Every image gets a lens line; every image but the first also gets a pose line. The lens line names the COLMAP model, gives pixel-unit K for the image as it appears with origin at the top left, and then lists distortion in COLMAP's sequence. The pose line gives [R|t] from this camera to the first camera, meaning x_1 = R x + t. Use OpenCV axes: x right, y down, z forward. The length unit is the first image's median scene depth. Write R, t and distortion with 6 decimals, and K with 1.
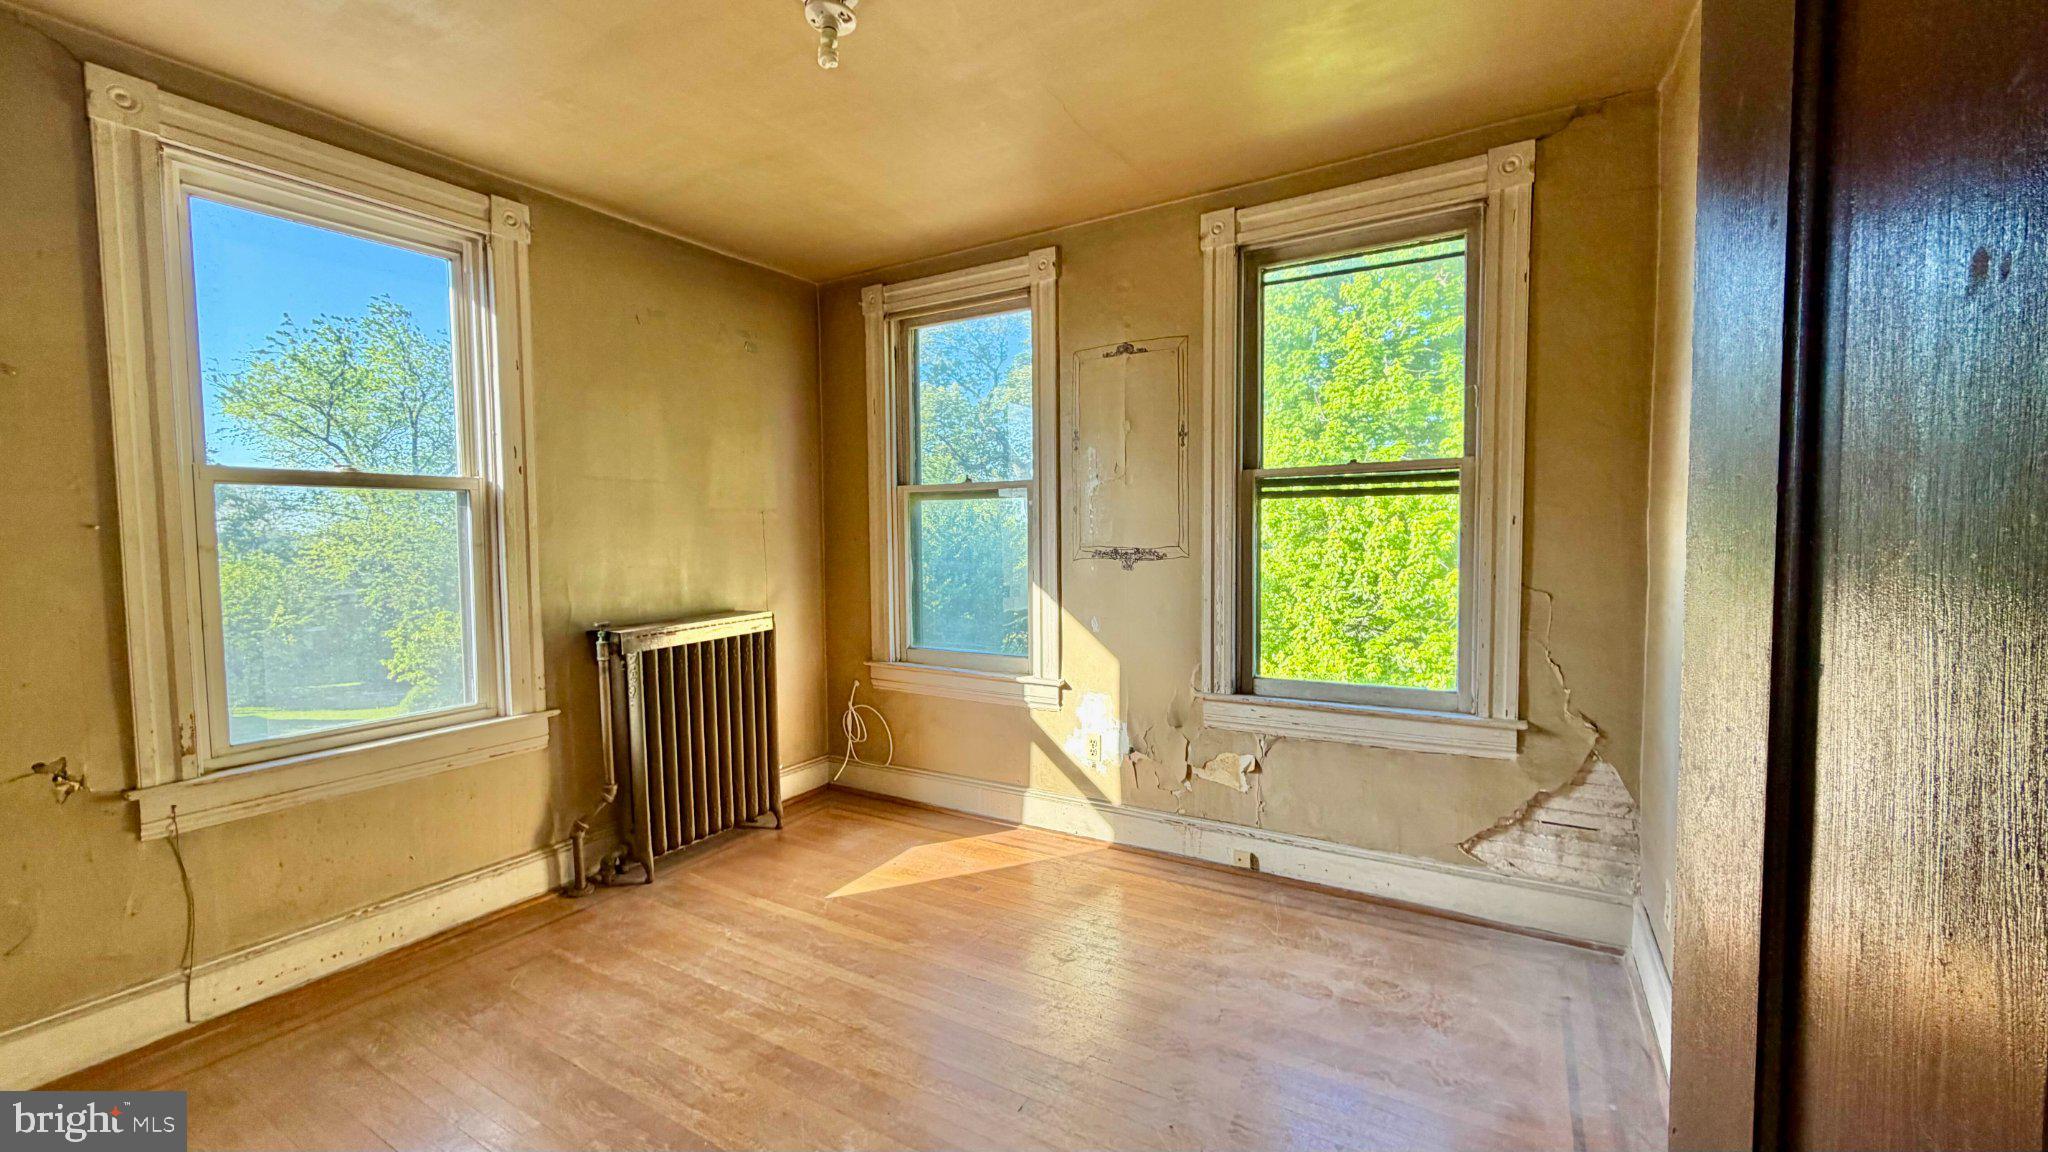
lens RADIAL K [[815.8, 0, 1012.4], [0, 815.8, 581.5], [0, 0, 1]] dist [-0.001944, 0.000684]
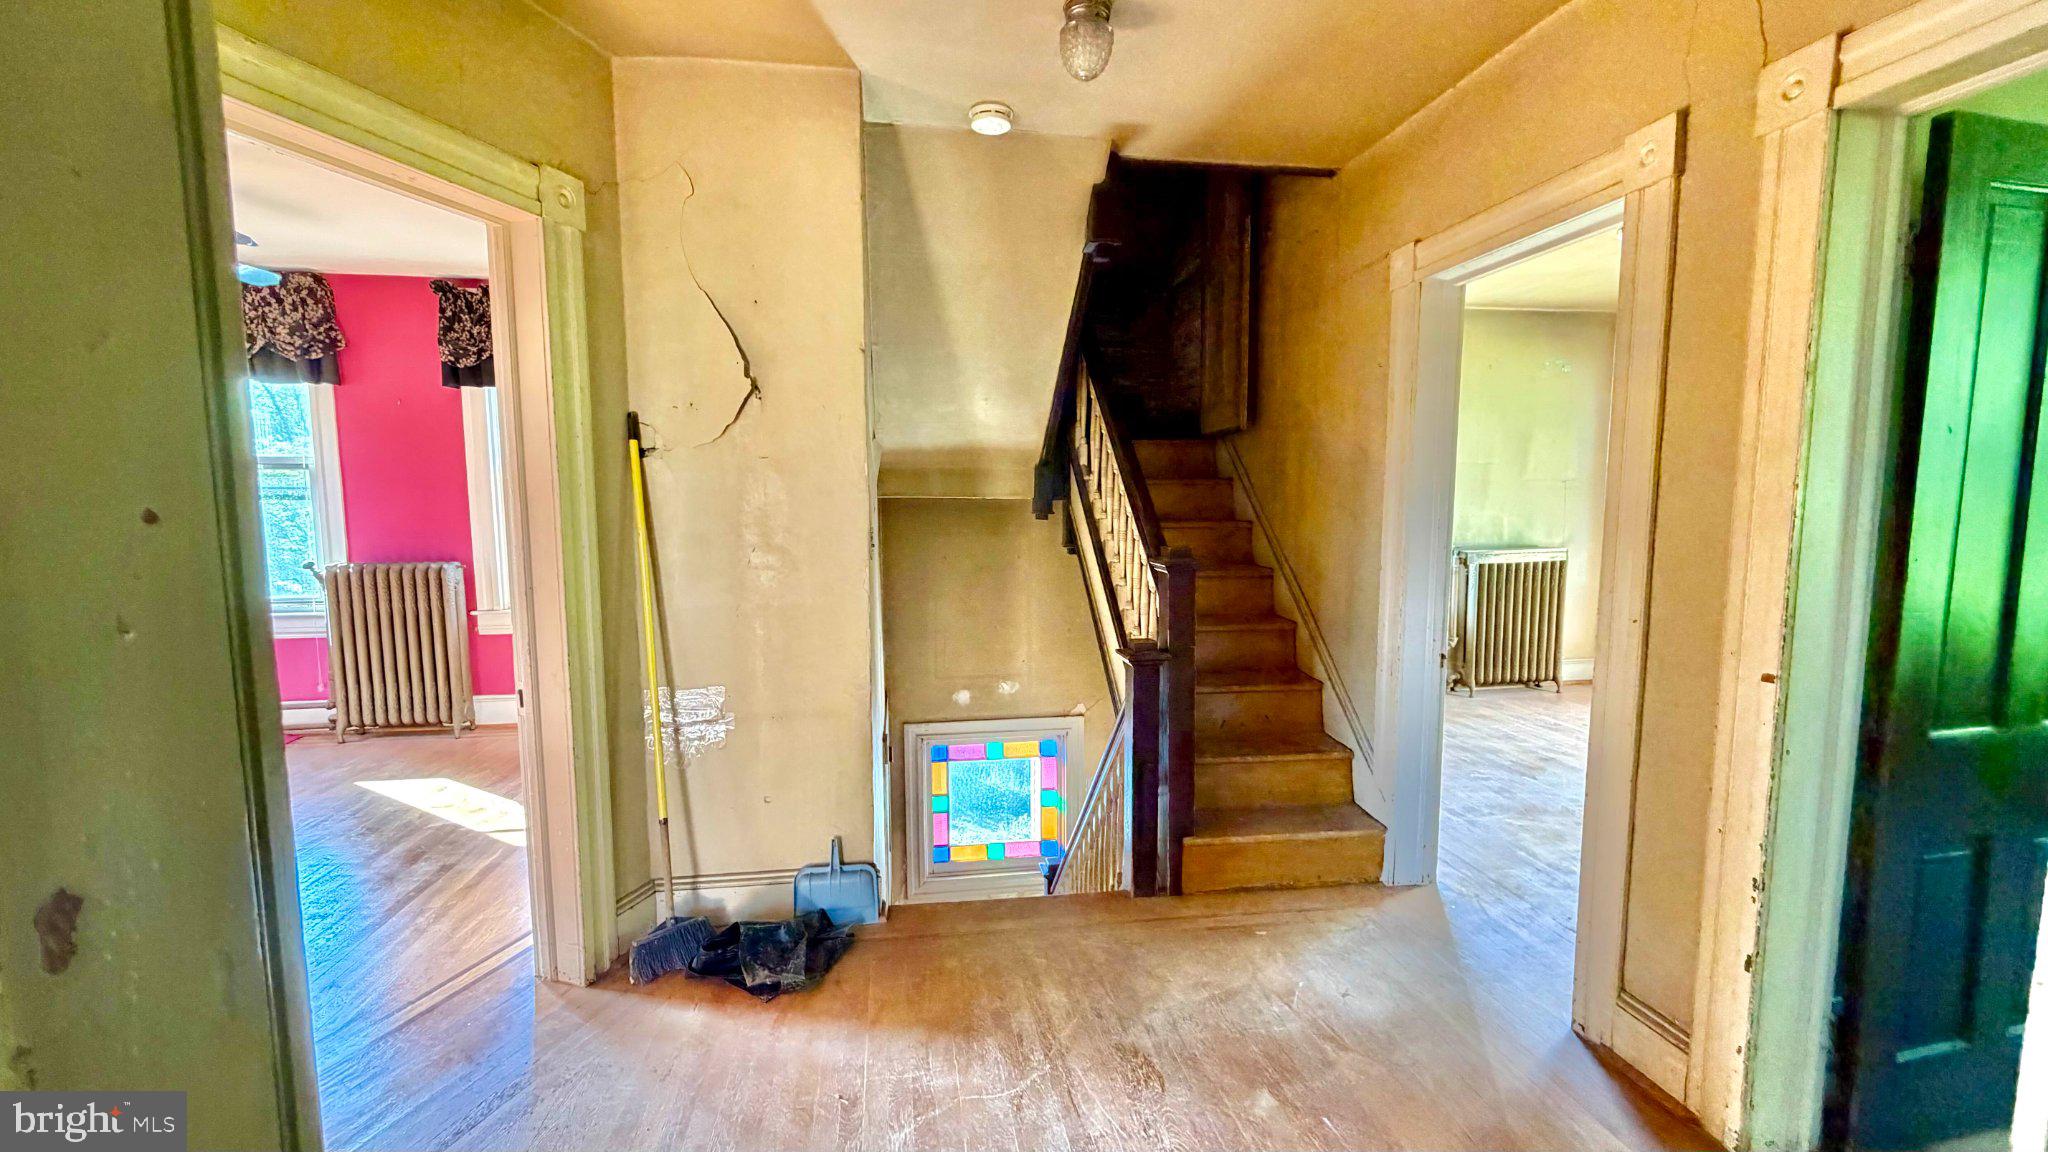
lens RADIAL K [[815.8, 0, 1018.0], [0, 815.8, 579.0], [0, 0, 1]] dist [-0.001944, 0.000684]
pose [[0.640692, 0.085461, -0.763027, 0.223973], [-0.050311, 0.996323, 0.069346, 0.042998], [0.766148, -0.006041, 0.642636, -0.795986]]
